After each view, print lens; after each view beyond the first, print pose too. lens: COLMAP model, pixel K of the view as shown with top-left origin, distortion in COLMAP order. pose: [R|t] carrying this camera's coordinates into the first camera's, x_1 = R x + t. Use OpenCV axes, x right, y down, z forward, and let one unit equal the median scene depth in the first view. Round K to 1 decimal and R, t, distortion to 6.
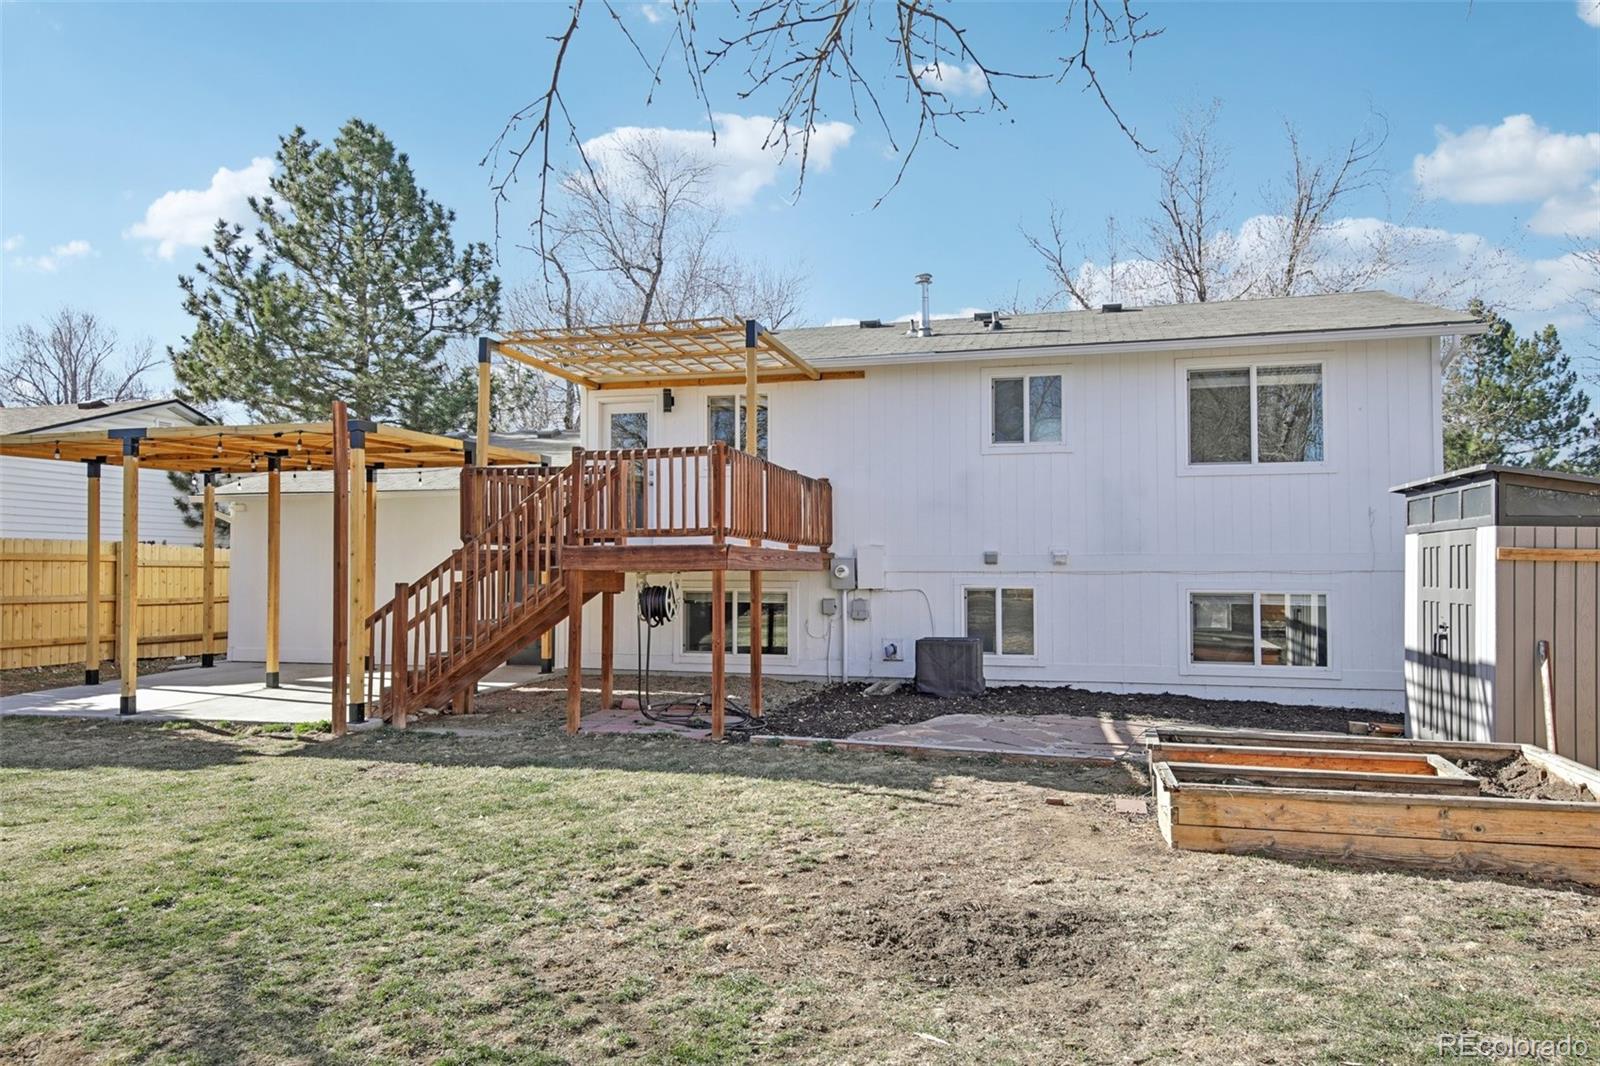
lens RADIAL K [[1064.2, 0, 800.0], [0, 1064.2, 533.0], [0, 0, 1]] dist [0.021726, 0.005843]
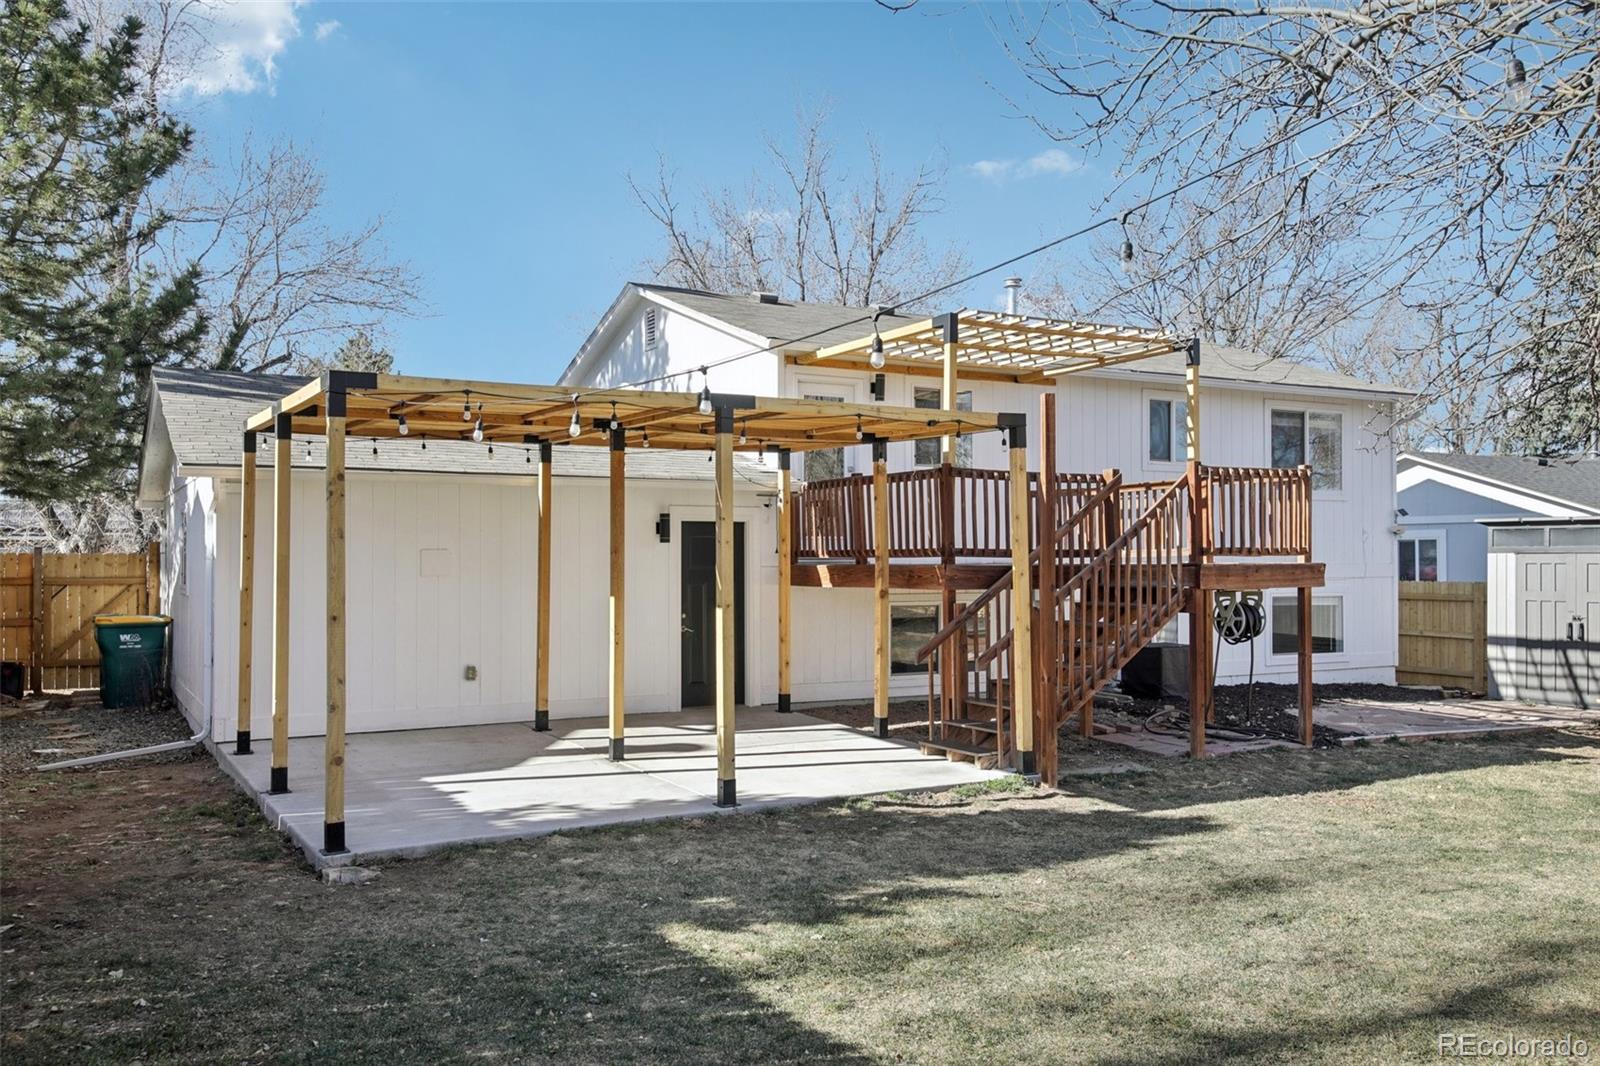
lens RADIAL K [[1295.2, 0, 805.0], [0, 1295.2, 525.2], [0, 0, 1]] dist [0.037310, 0.008056]
pose [[0.726029, 0.016557, 0.687465, -1.025352], [-0.022951, 0.999737, 0.000161, -0.012265], [-0.687281, -0.015895, 0.726218, 0.307399]]
